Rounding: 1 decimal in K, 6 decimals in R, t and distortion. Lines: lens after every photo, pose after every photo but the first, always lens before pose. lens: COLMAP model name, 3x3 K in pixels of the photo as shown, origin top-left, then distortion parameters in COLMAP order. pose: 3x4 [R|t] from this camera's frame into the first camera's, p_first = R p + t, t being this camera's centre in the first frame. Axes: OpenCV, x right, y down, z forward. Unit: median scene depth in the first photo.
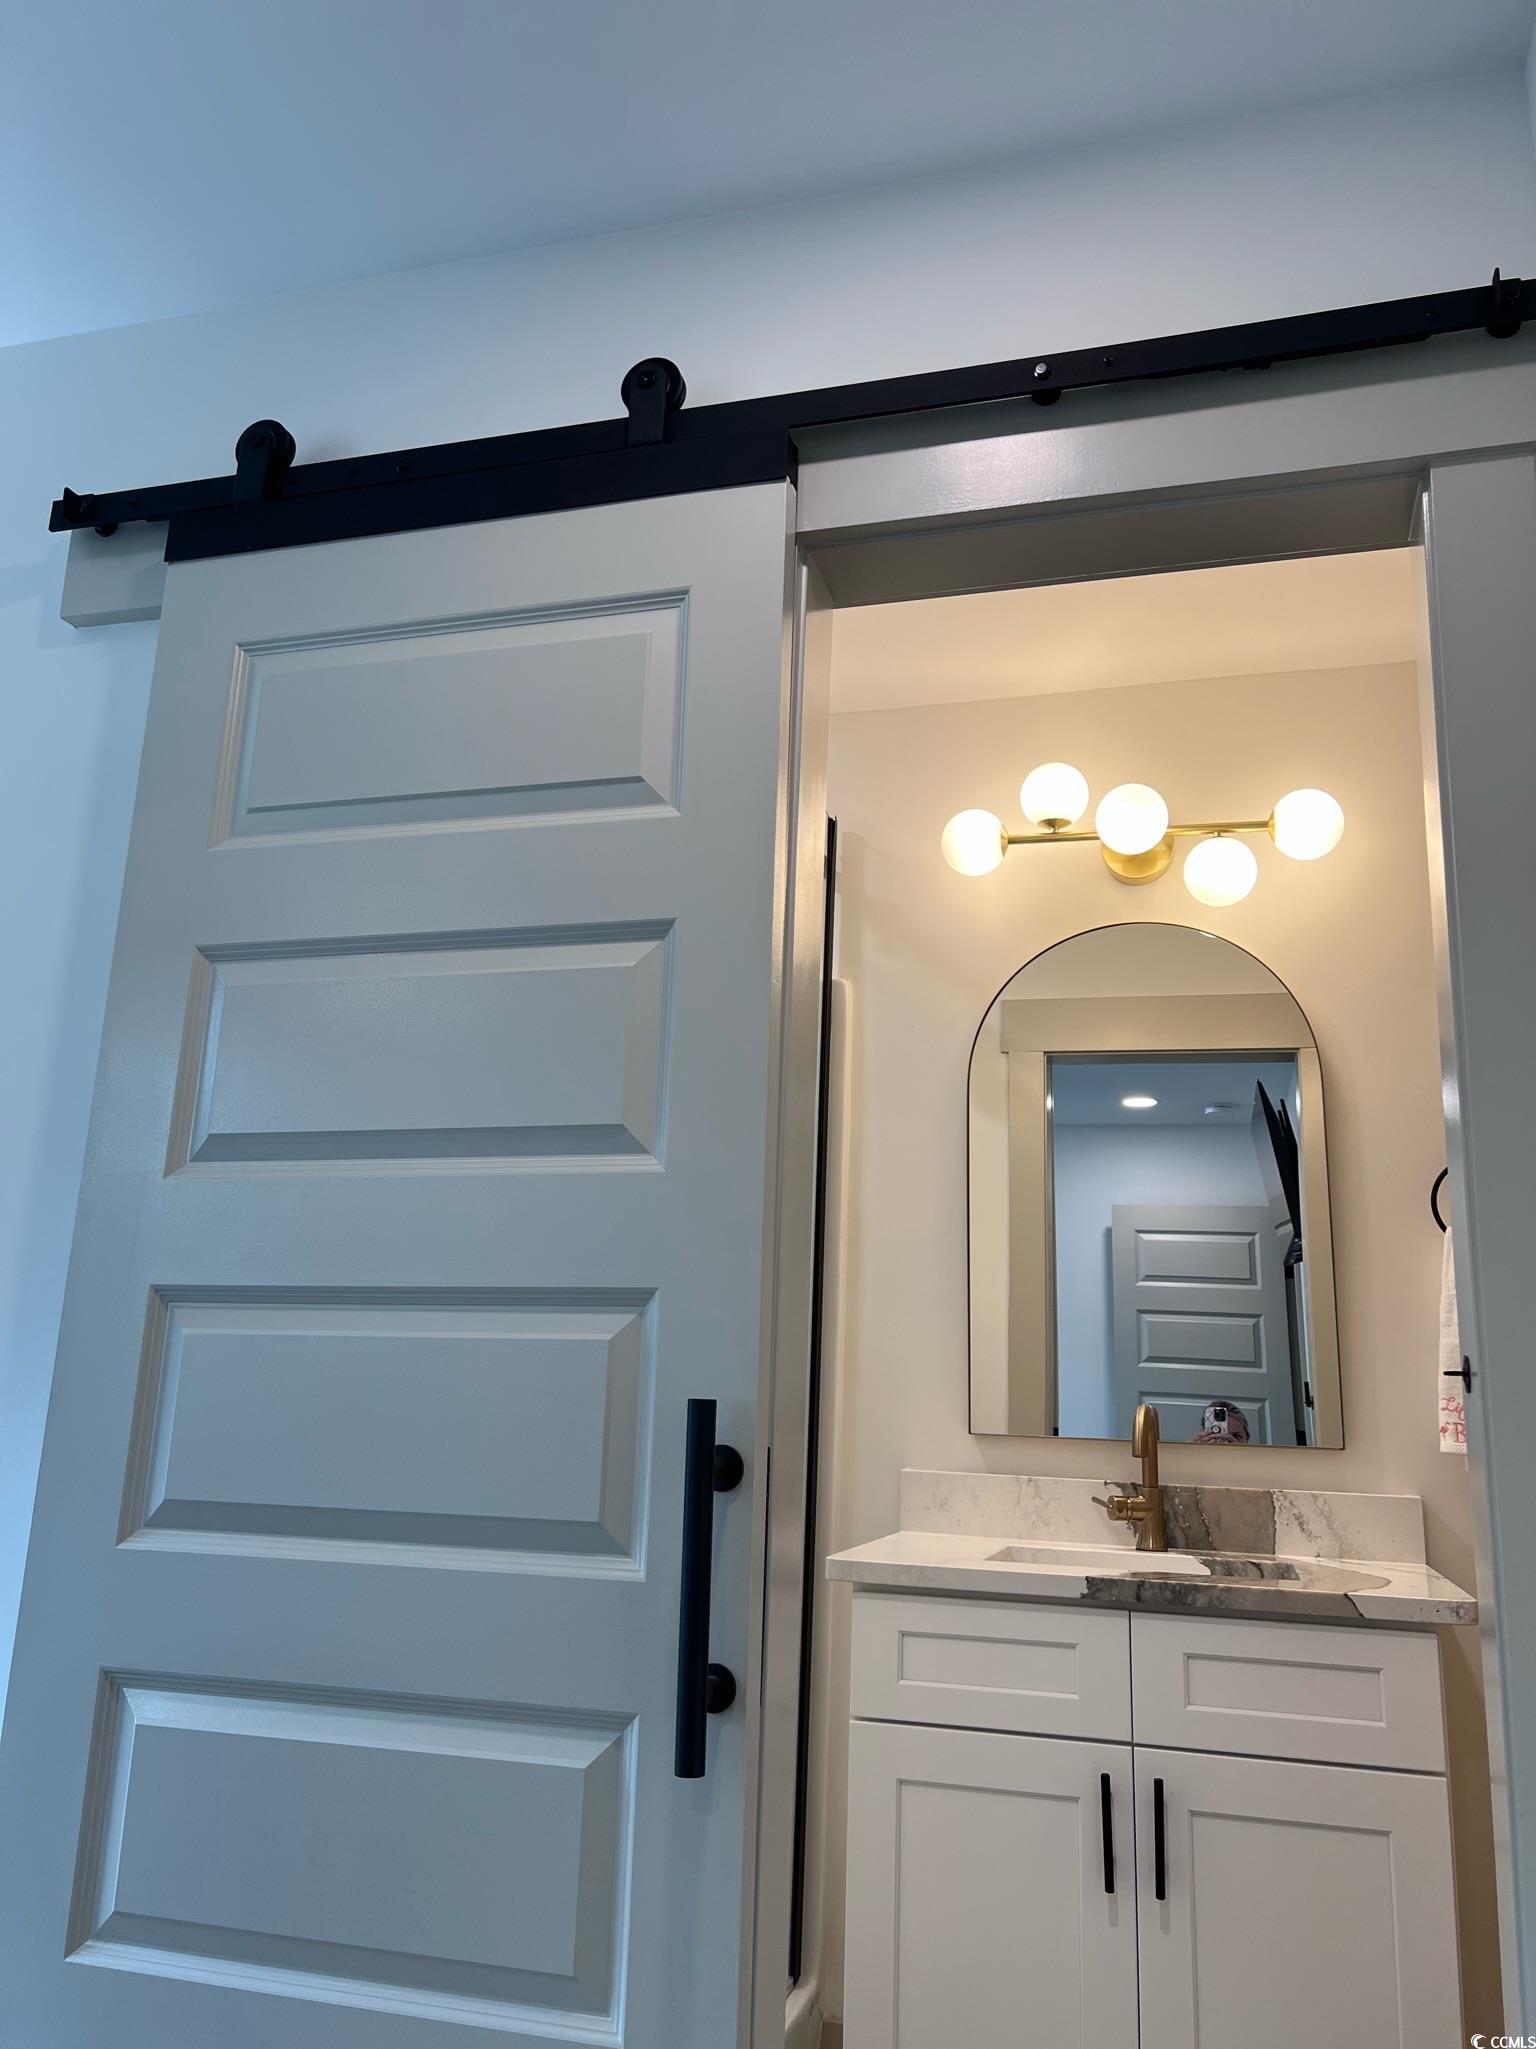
lens RADIAL K [[1600.9, 0, 768.0], [0, 1600.9, 1024.5], [0, 0, 1]] dist [0.004439, 0.000109]
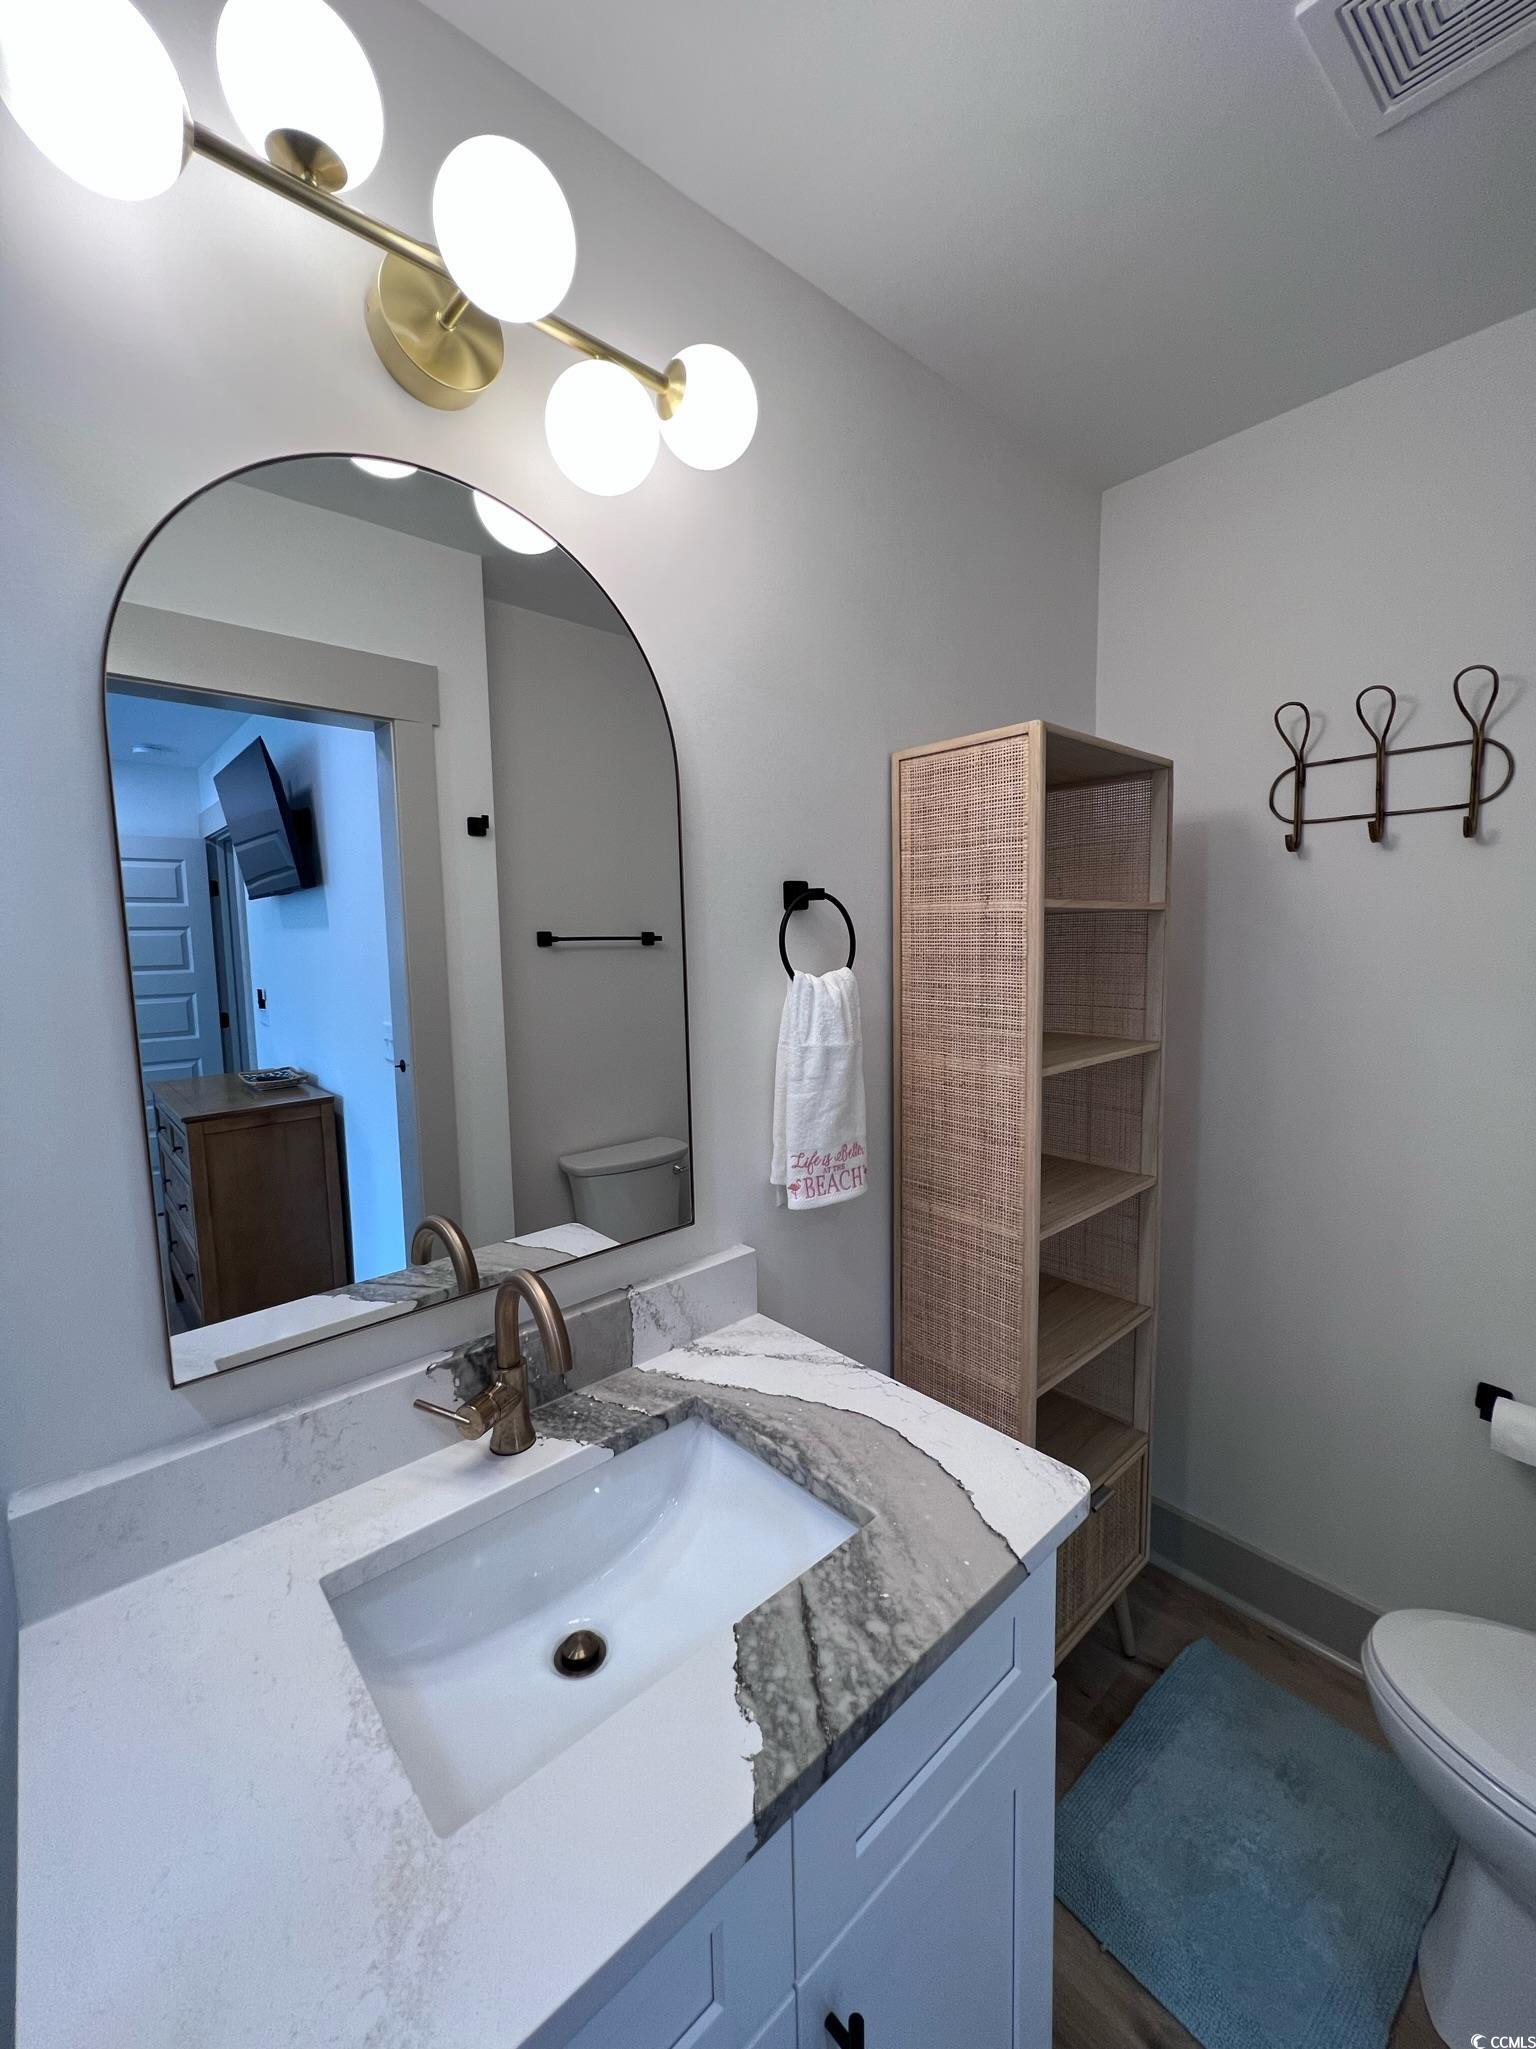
lens RADIAL K [[812.7, 0, 773.3], [0, 812.7, 1019.5], [0, 0, 1]] dist [0.000002, -0.000019]
pose [[0.523623, -0.126145, 0.842560, 0.018127], [-0.172630, 0.952752, 0.249926, 0.037142], [-0.834277, -0.276317, 0.477106, 0.771256]]
